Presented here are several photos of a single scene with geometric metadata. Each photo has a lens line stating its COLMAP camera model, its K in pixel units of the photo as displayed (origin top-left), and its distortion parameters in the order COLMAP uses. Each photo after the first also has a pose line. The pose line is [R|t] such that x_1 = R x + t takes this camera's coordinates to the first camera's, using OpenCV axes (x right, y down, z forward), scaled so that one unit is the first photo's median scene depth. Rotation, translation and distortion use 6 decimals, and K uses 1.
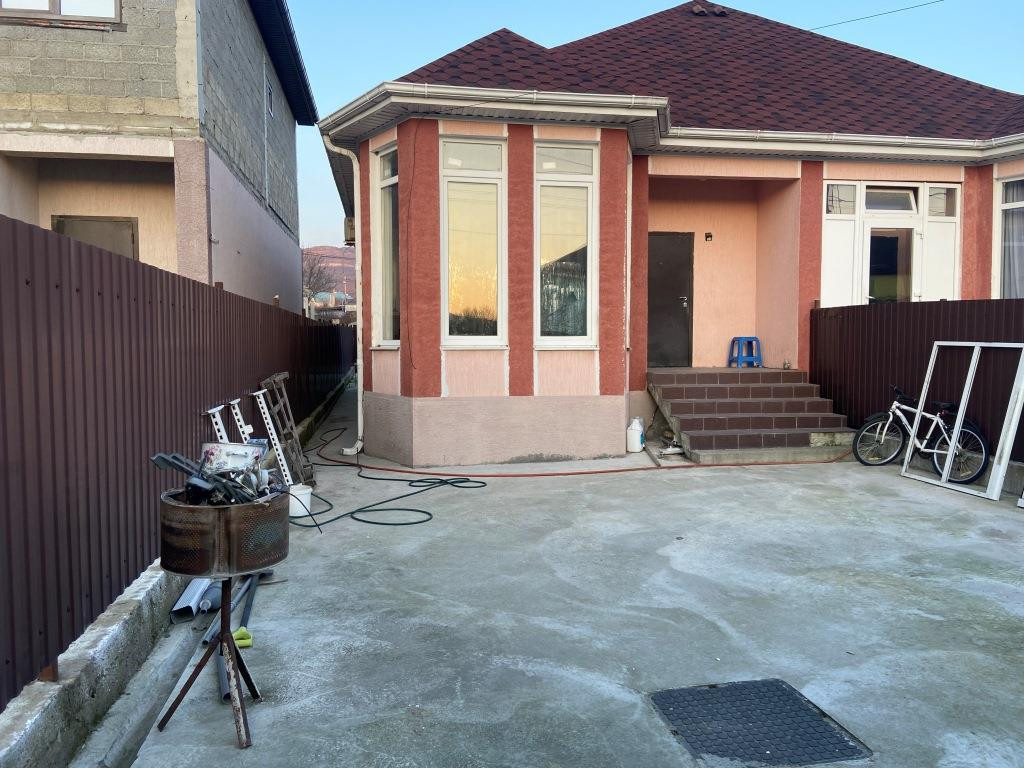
lens RADIAL K [[781.9, 0, 512.0], [0, 781.9, 384.0], [0, 0, 1]] dist [0.147038, -0.177068]
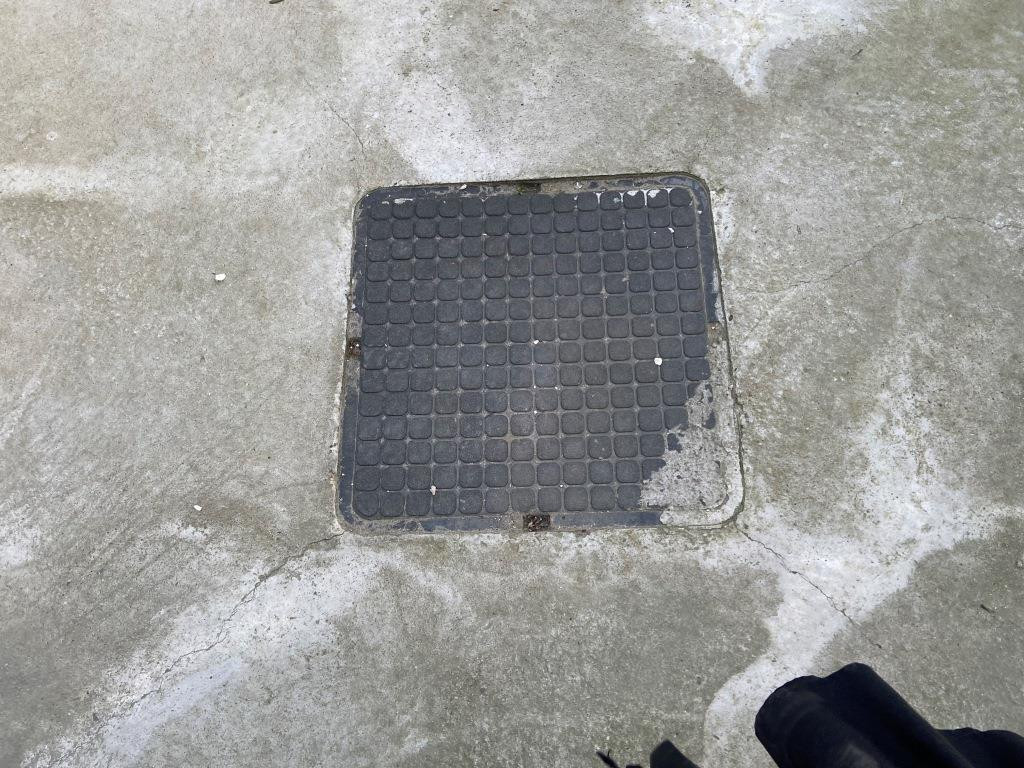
lens RADIAL K [[781.9, 0, 512.0], [0, 781.9, 384.0], [0, 0, 1]] dist [0.147038, -0.177068]
pose [[0.189259, -0.919663, 0.344095, 0.088109], [0.120807, 0.369574, 0.921315, 0.022355], [-0.974467, -0.132799, 0.181047, 0.657648]]
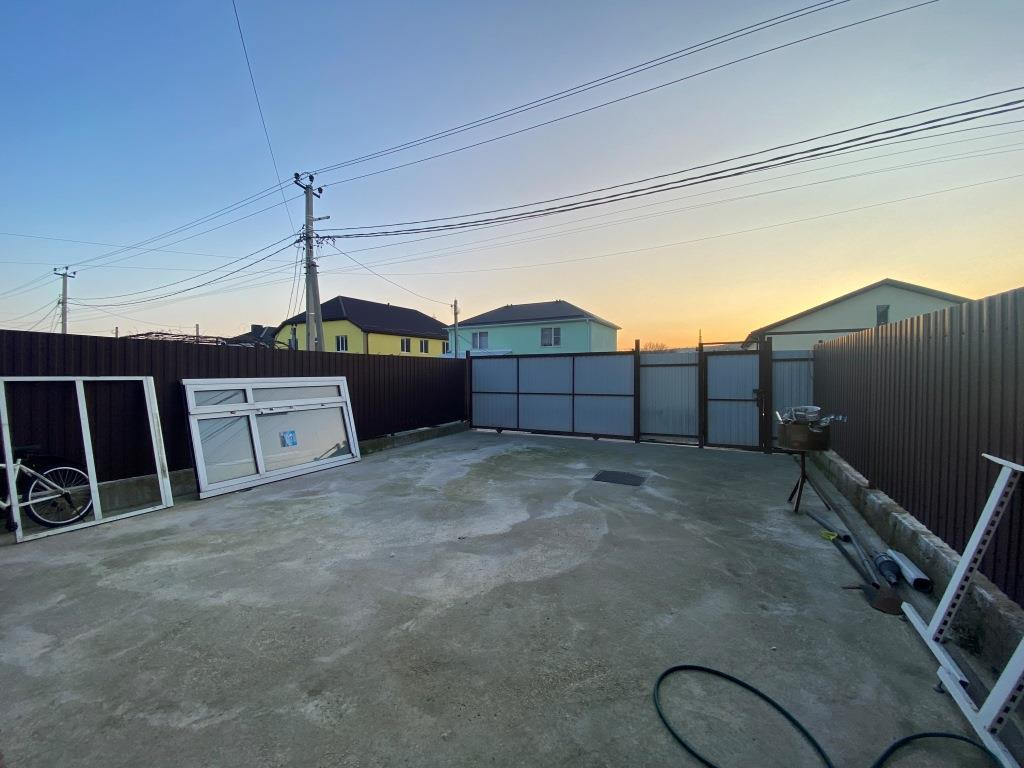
lens RADIAL K [[402.2, 0, 512.0], [0, 402.2, 384.0], [0, 0, 1]] dist [0.025464, -0.023396]
pose [[-0.793054, -0.016921, 0.608916, -0.284238], [0.040442, 0.995946, 0.080348, -0.108137], [-0.607807, 0.088346, -0.789155, 1.881337]]
